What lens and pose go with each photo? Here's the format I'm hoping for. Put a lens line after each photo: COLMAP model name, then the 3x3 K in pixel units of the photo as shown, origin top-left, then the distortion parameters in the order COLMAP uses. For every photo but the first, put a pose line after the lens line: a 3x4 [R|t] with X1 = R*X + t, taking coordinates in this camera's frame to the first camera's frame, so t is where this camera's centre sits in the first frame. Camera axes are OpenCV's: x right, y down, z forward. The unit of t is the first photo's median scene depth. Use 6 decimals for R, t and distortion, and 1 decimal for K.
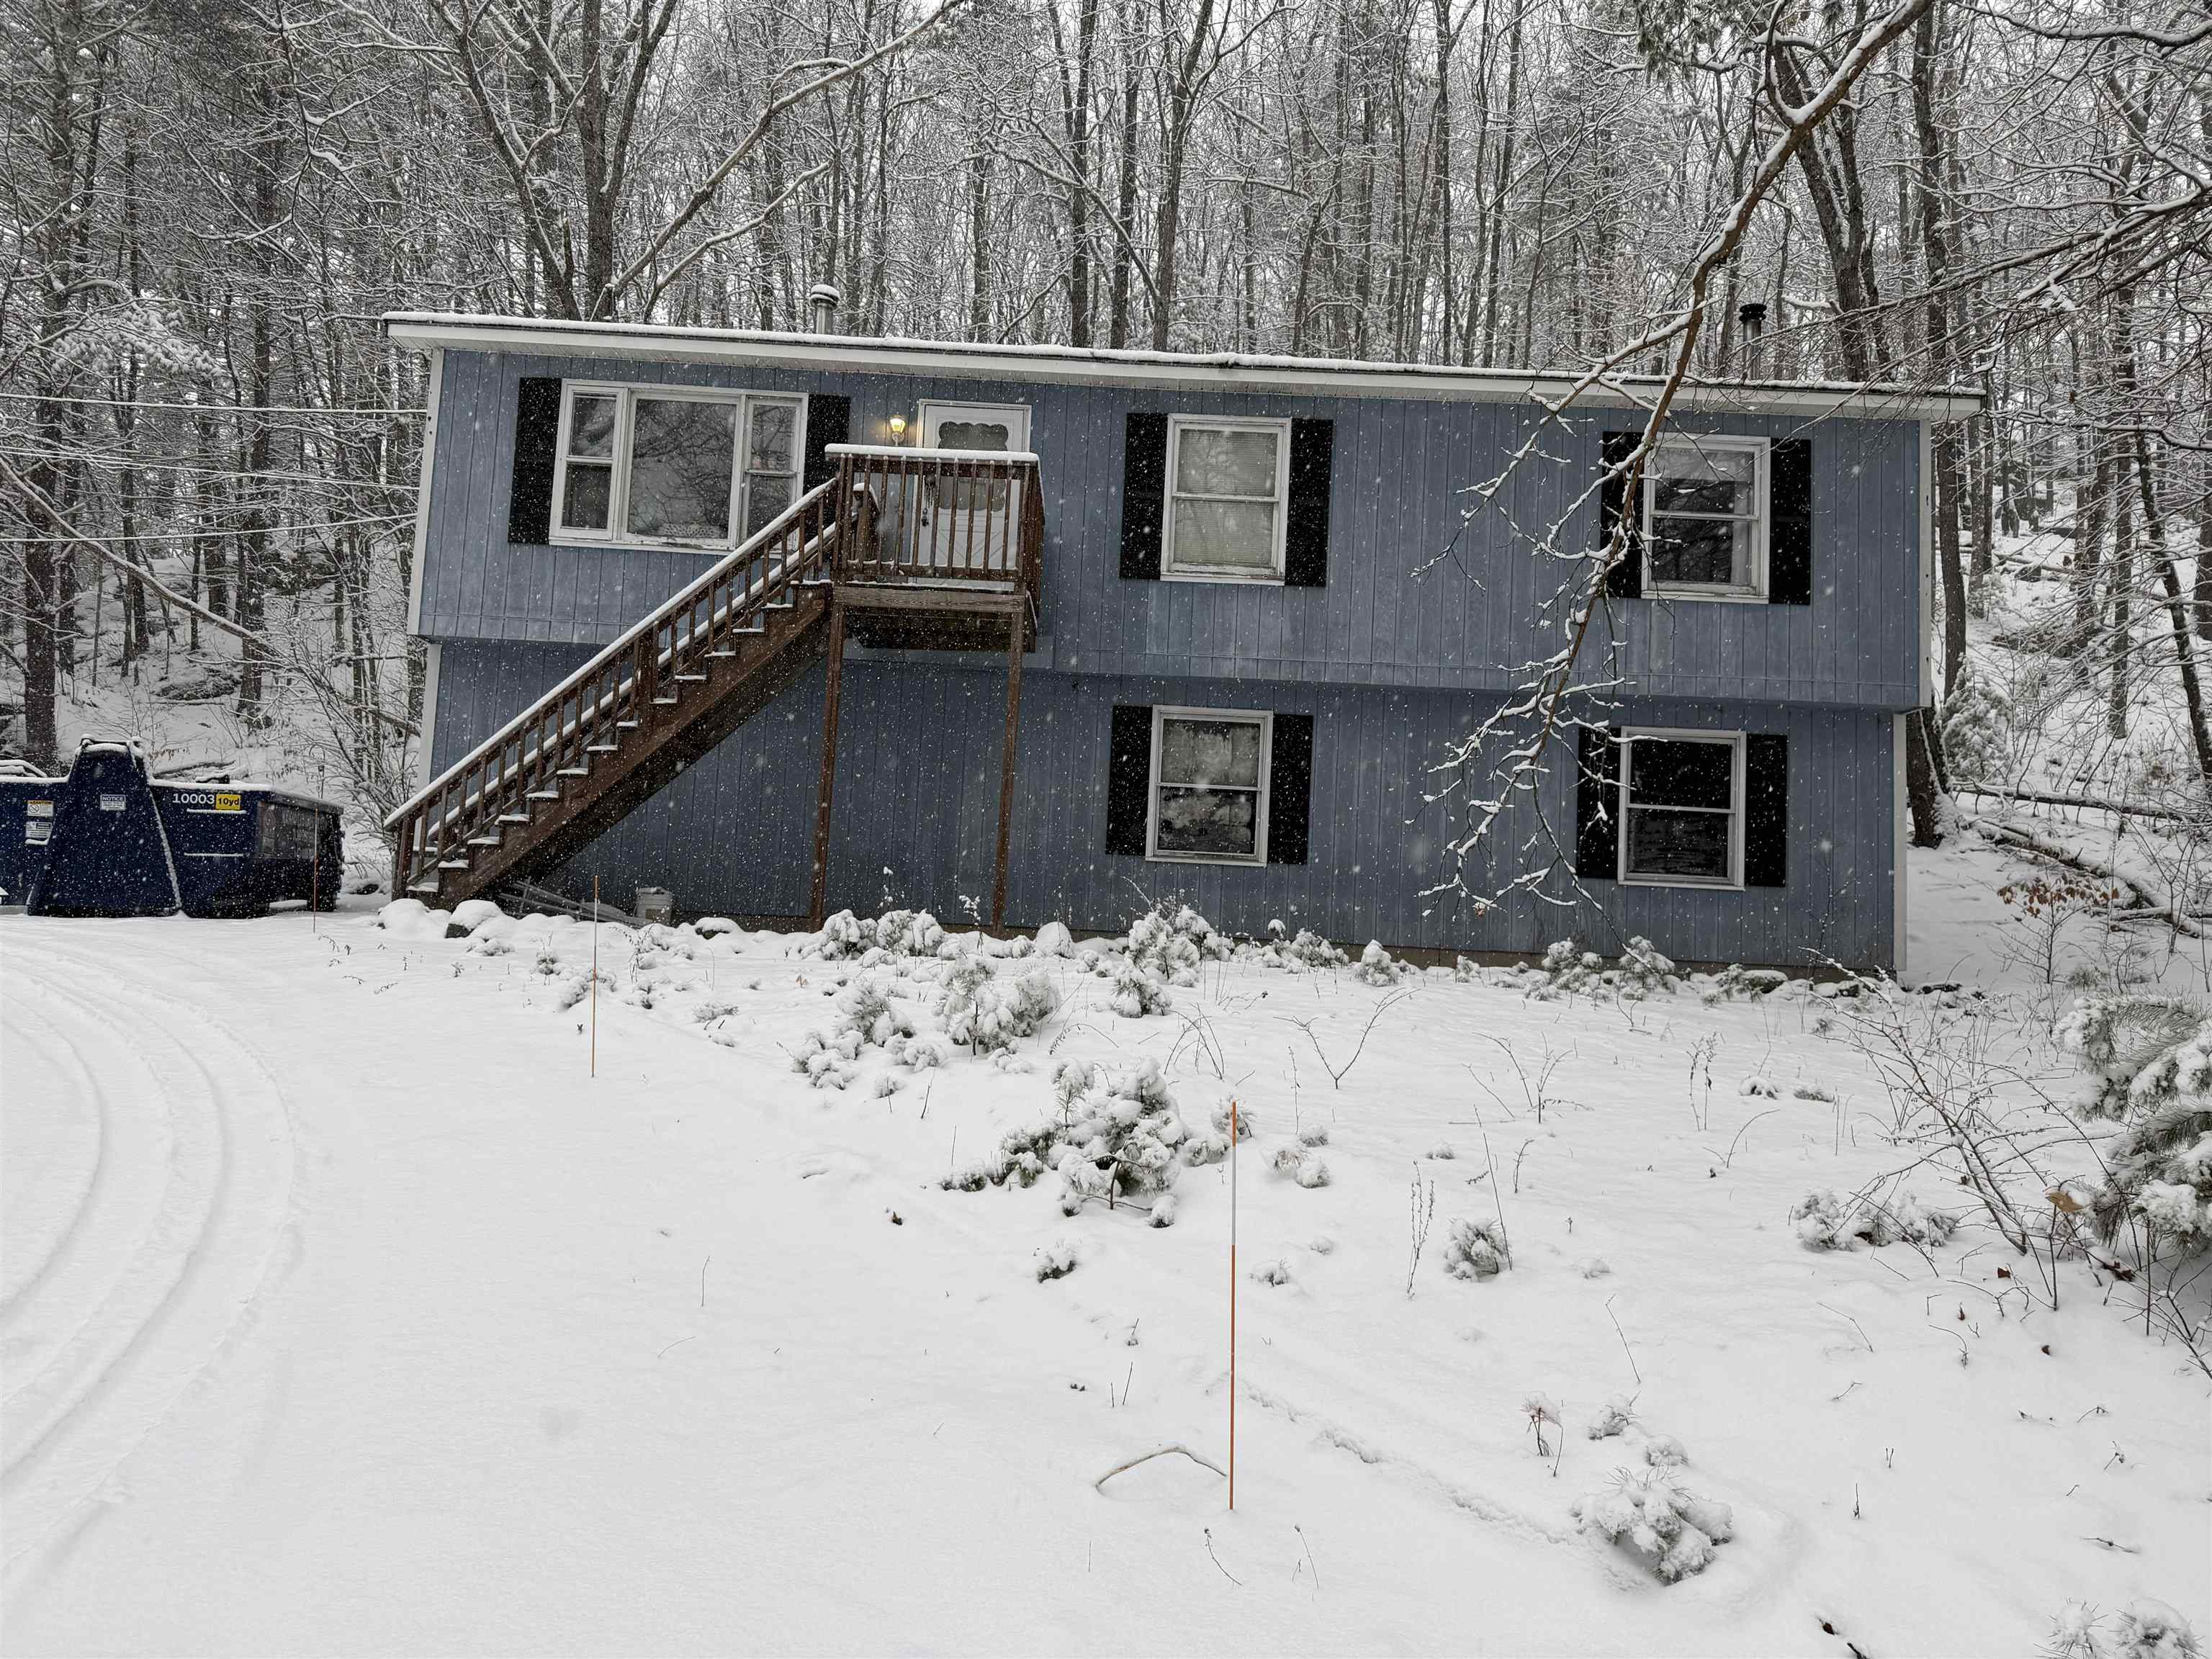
lens RADIAL K [[1532.4, 0, 1108.5], [0, 1532.4, 832.9], [0, 0, 1]] dist [0.029246, -0.027614]
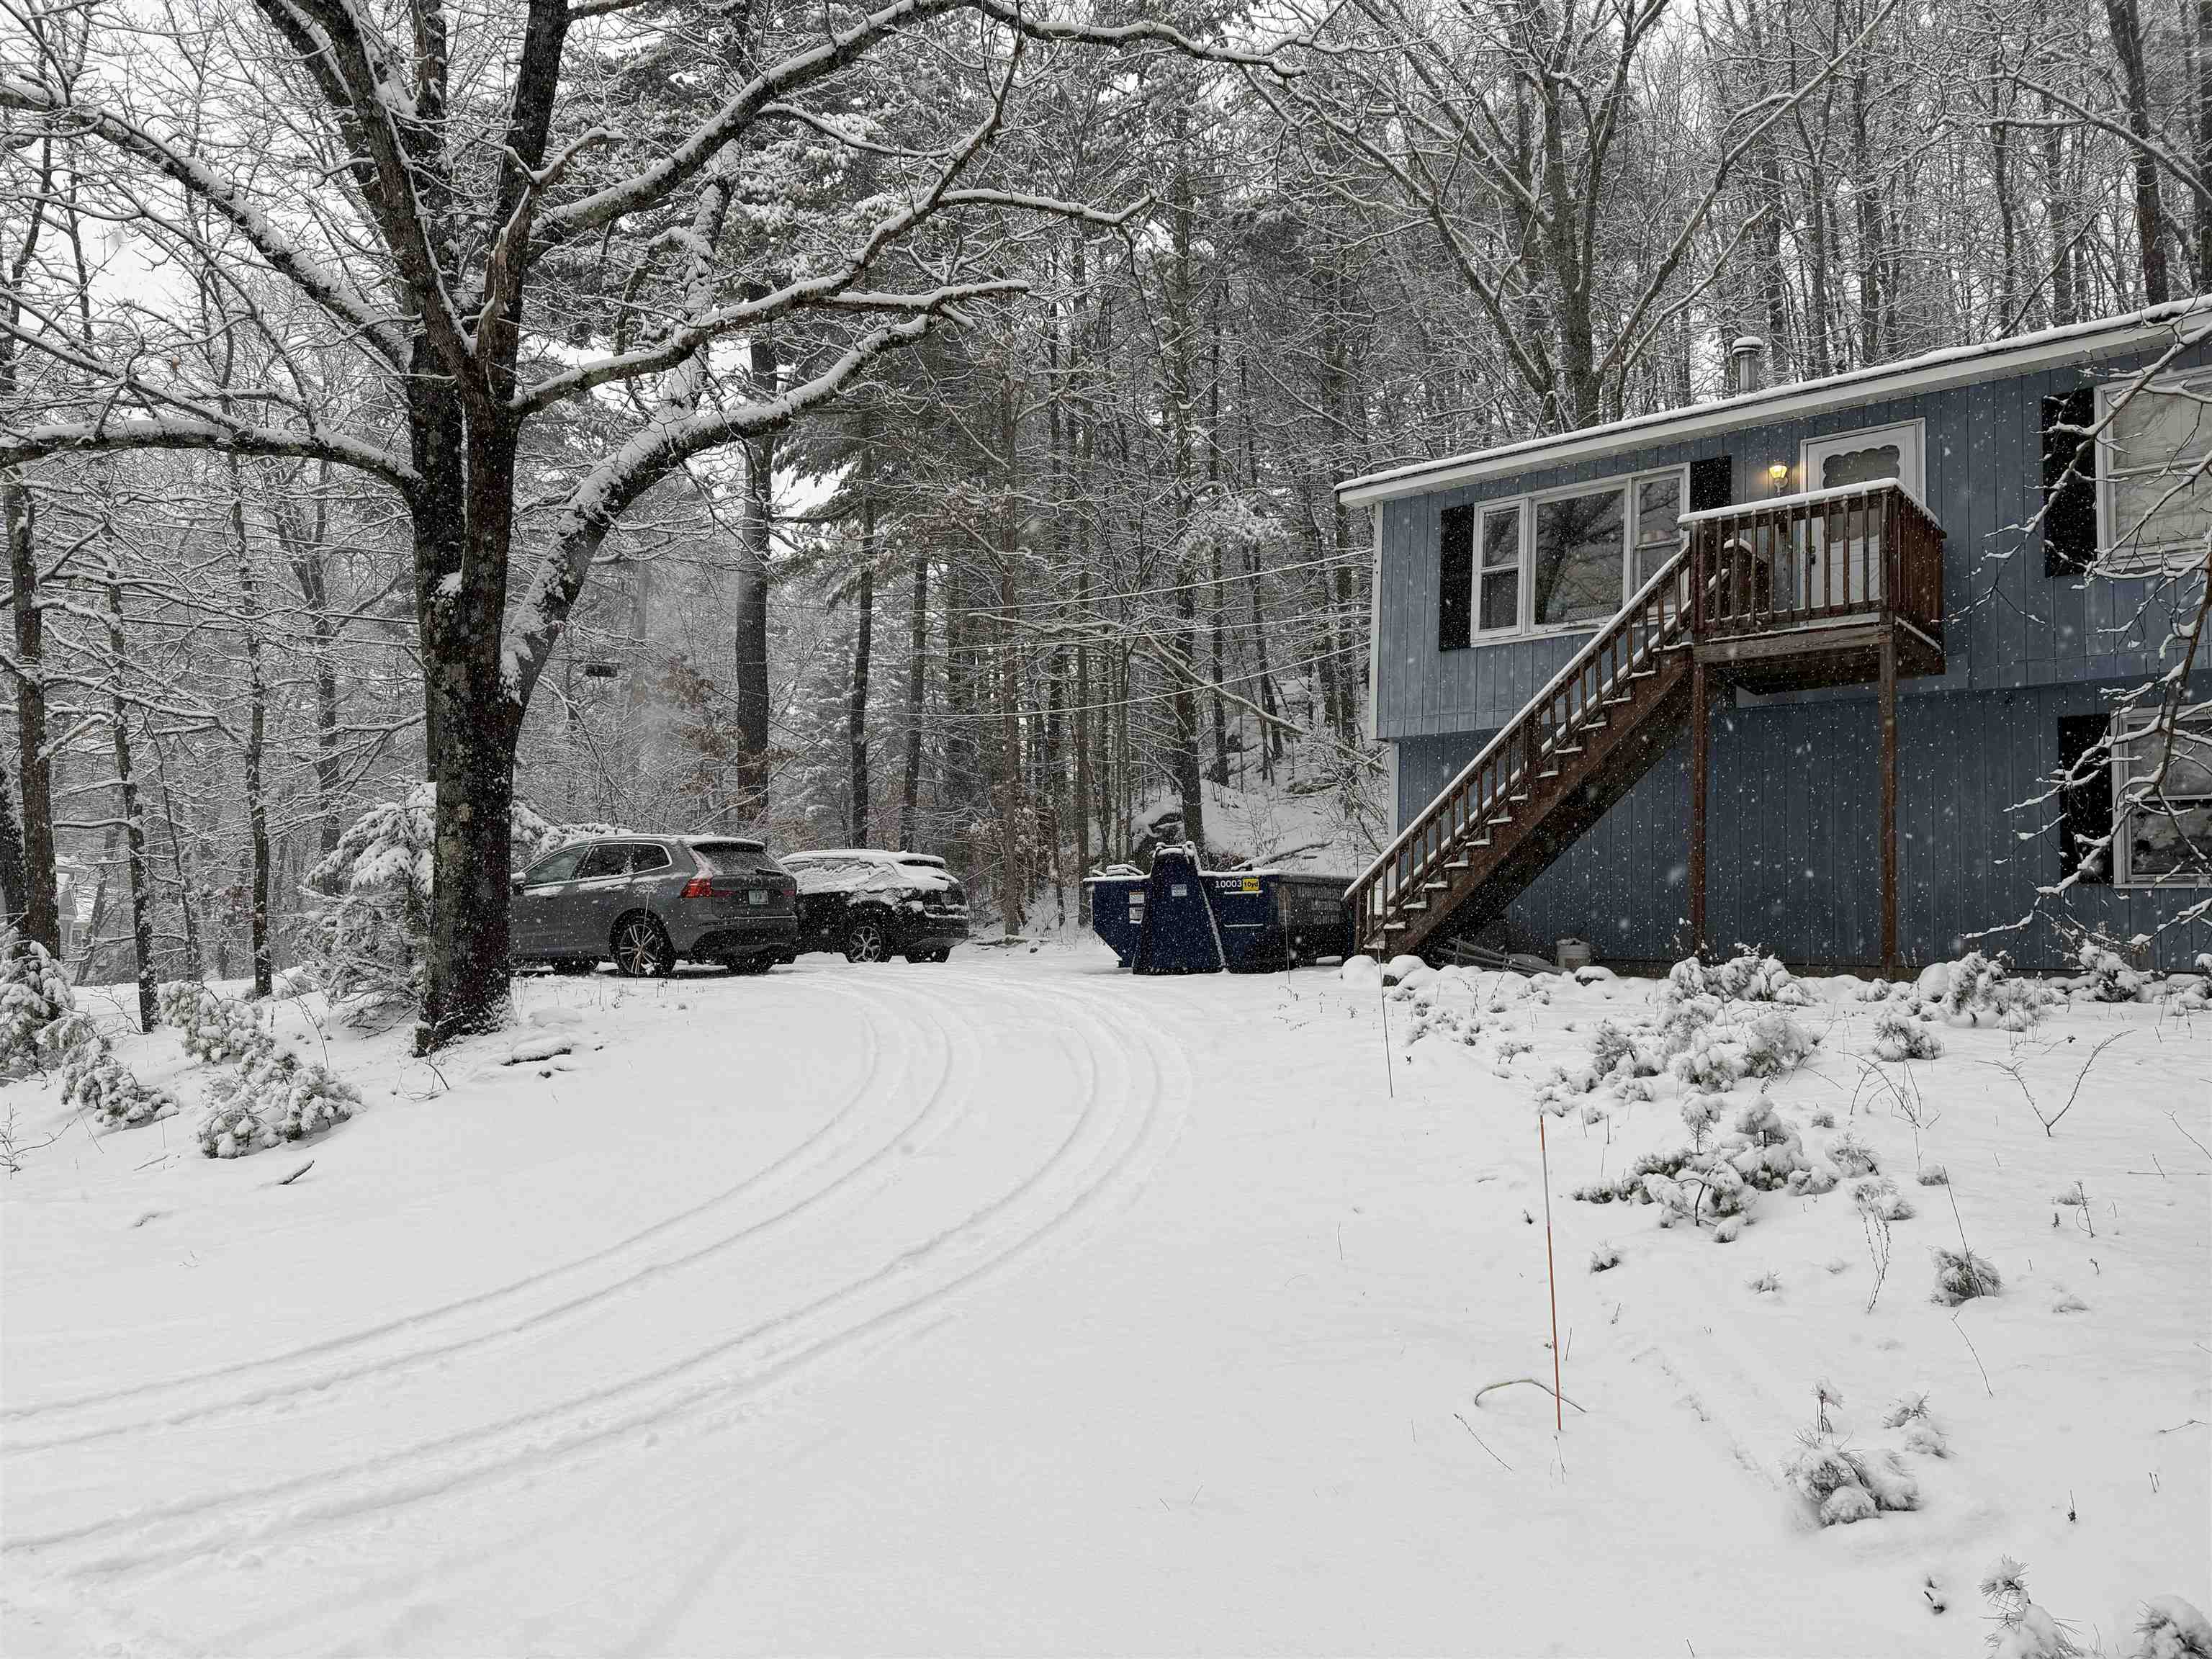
lens RADIAL K [[1532.4, 0, 1093.0], [0, 1532.4, 814.6], [0, 0, 1]] dist [0.029246, -0.027614]
pose [[0.744769, -0.088154, -0.661474, 0.196739], [0.061626, 0.996086, -0.063362, -0.005158], [0.664470, 0.006426, 0.747287, -0.063411]]
